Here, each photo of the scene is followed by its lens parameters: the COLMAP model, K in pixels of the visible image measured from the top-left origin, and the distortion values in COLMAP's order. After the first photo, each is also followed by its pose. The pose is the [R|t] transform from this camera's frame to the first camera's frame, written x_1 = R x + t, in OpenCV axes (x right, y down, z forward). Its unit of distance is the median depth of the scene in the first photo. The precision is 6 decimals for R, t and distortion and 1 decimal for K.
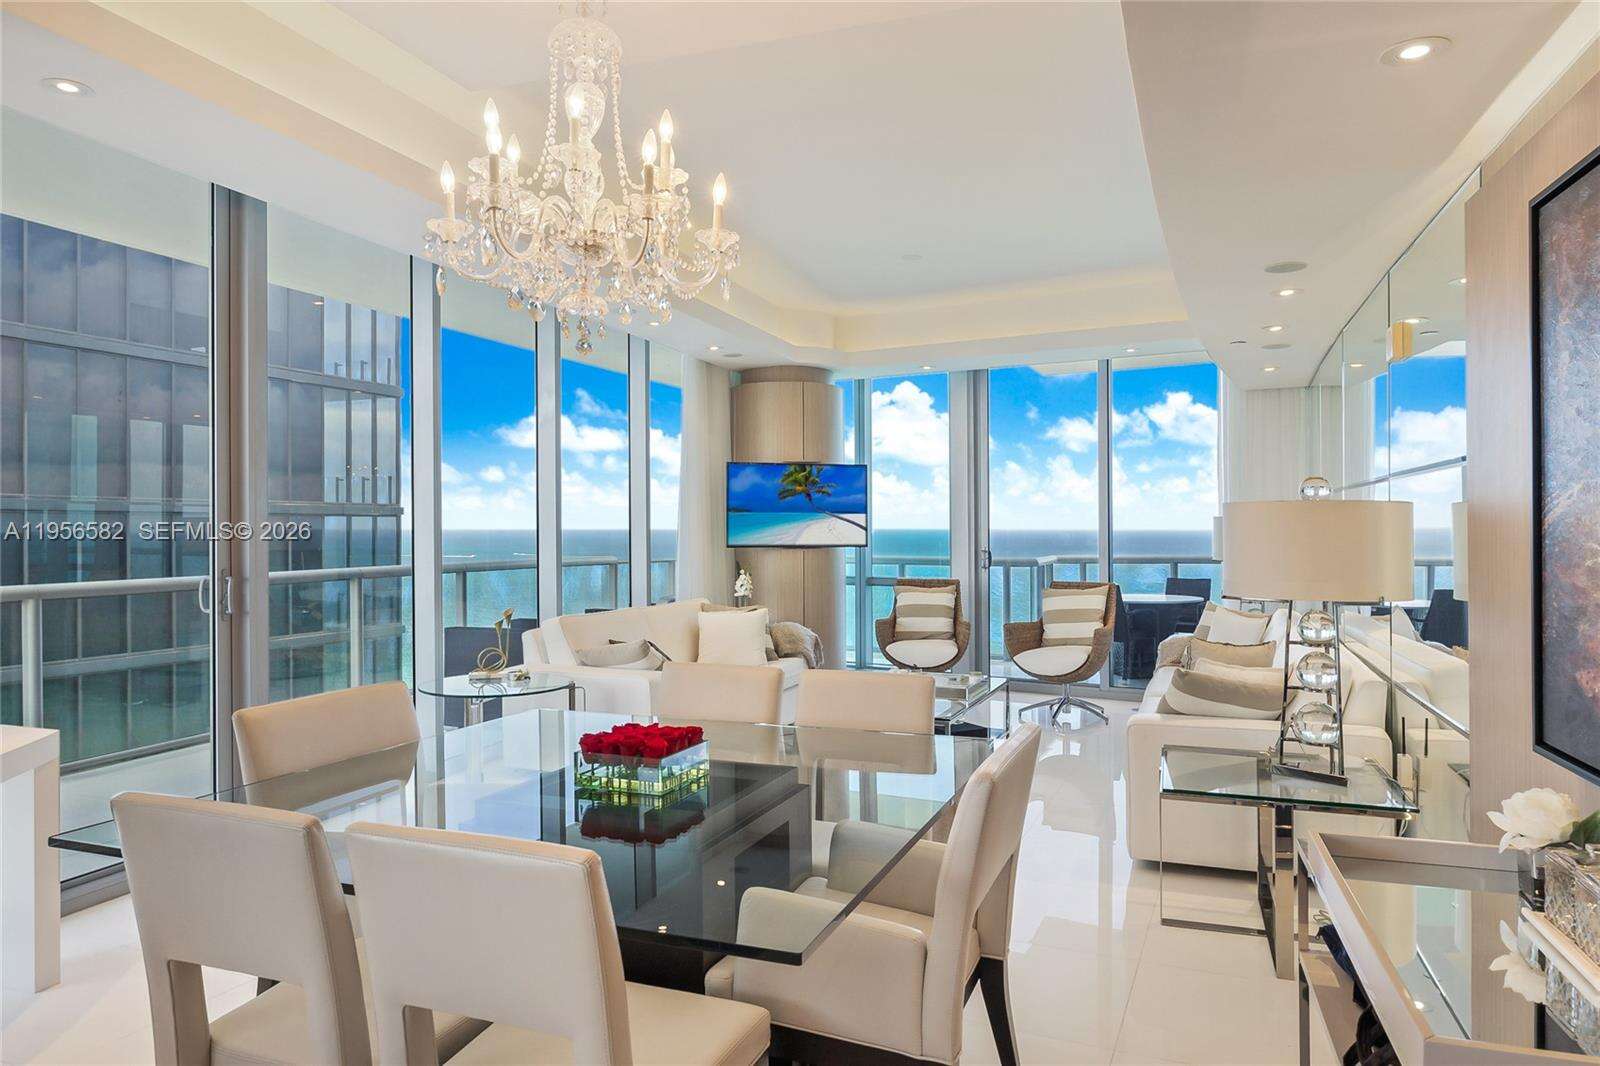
lens RADIAL K [[1029.7, 0, 835.3], [0, 1029.7, 536.9], [0, 0, 1]] dist [0.003768, -0.000292]
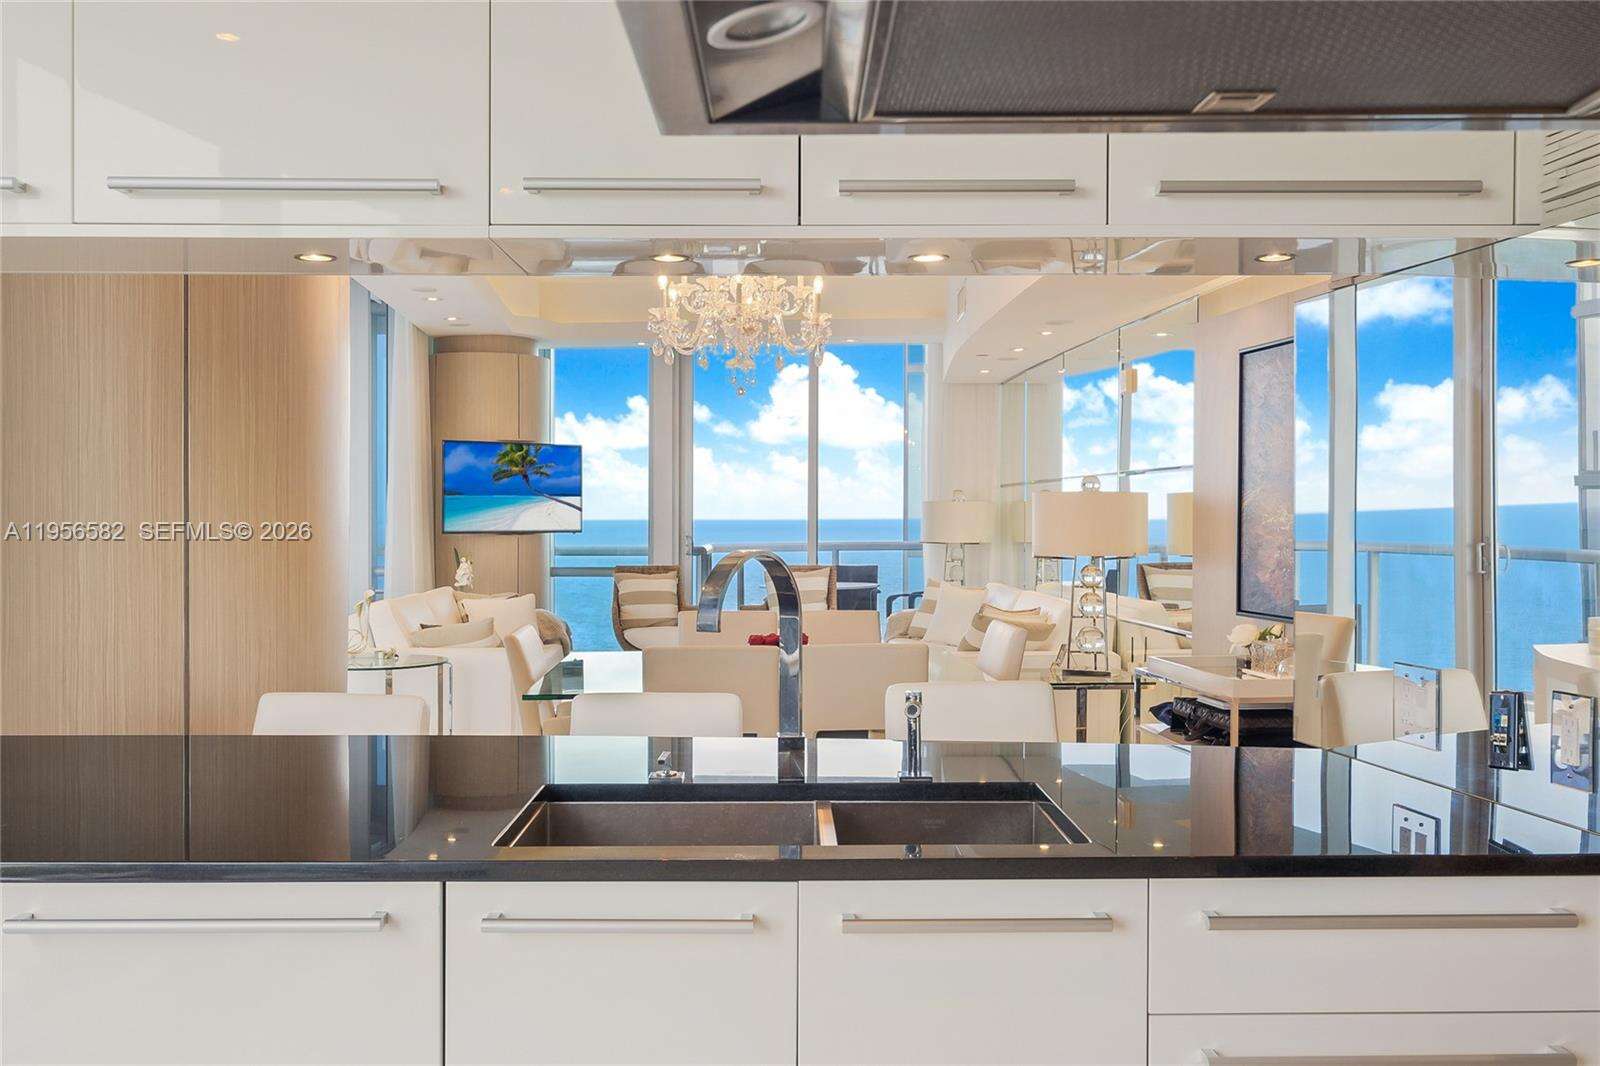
lens RADIAL K [[1520.7, 0, 838.4], [0, 1520.7, 562.1], [0, 0, 1]] dist [-0.038718, -0.007887]
pose [[0.910258, -0.013029, 0.413836, -0.338425], [0.004498, 0.999757, 0.021582, 0.007974], [-0.414016, -0.017783, 0.910096, -0.372108]]
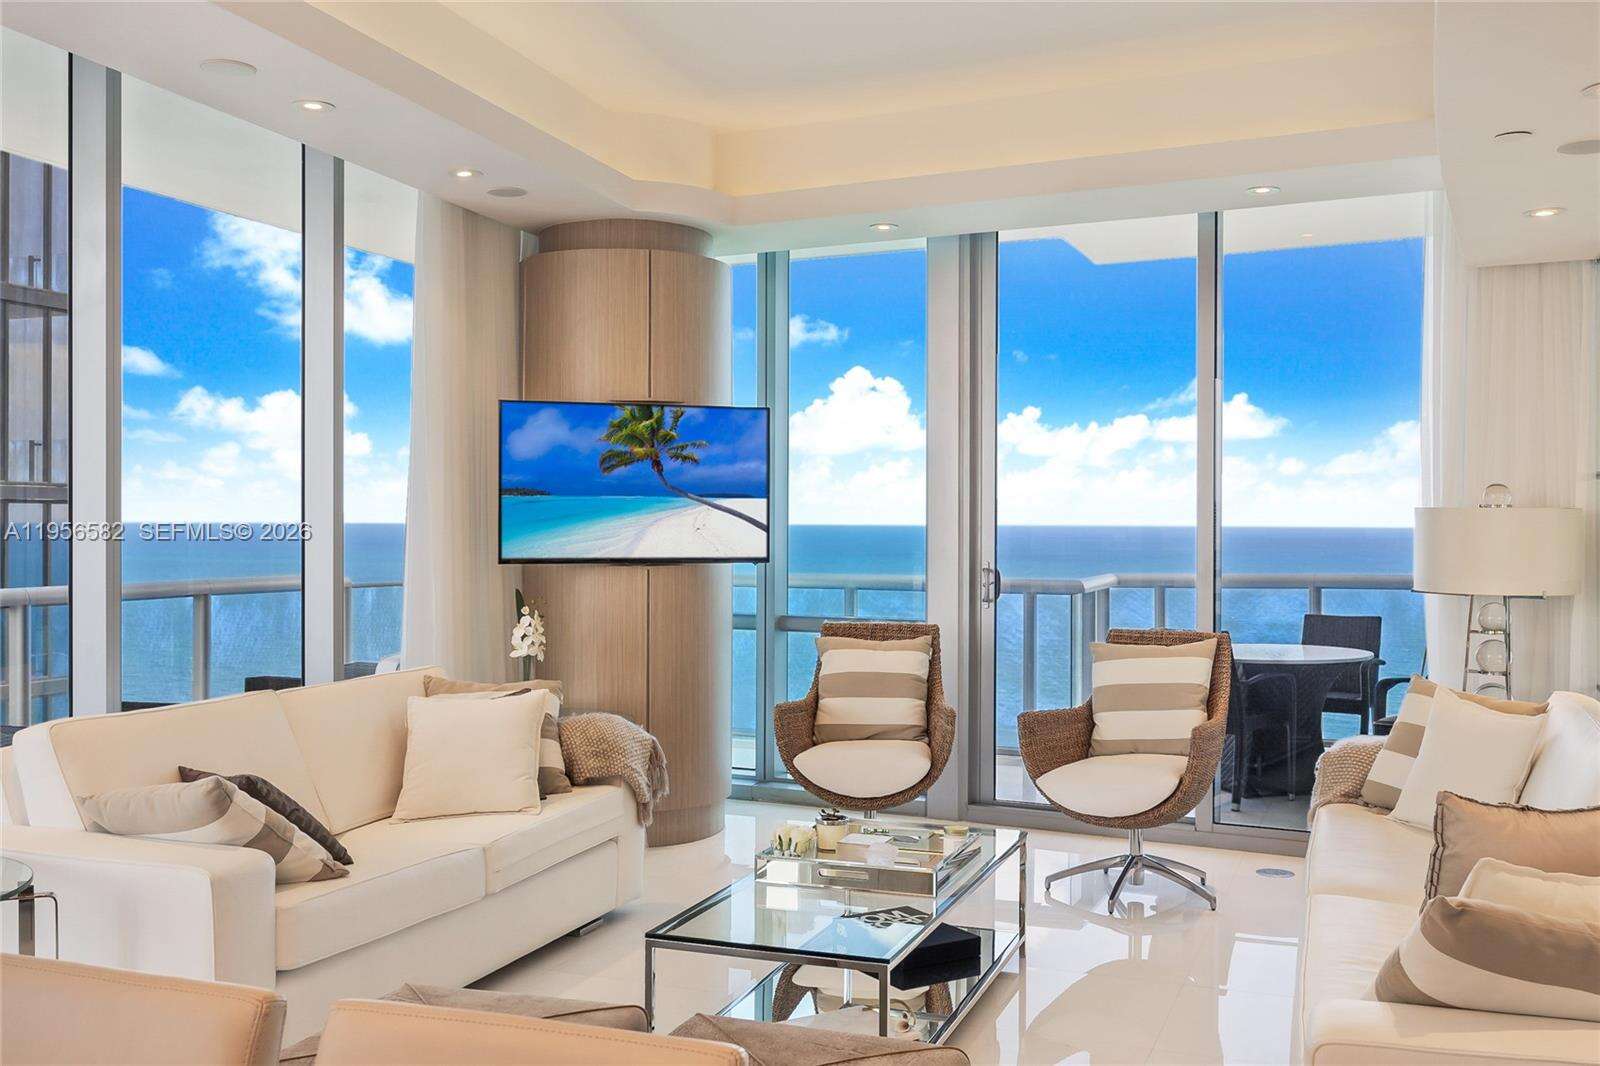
lens RADIAL K [[1520.7, 0, 838.4], [0, 1520.7, 562.1], [0, 0, 1]] dist [-0.038718, -0.007887]
pose [[0.999609, 0.003523, 0.027755, 0.047409], [-0.003980, 0.999857, 0.016416, -0.003639], [-0.027693, -0.016520, 0.999480, 0.220311]]
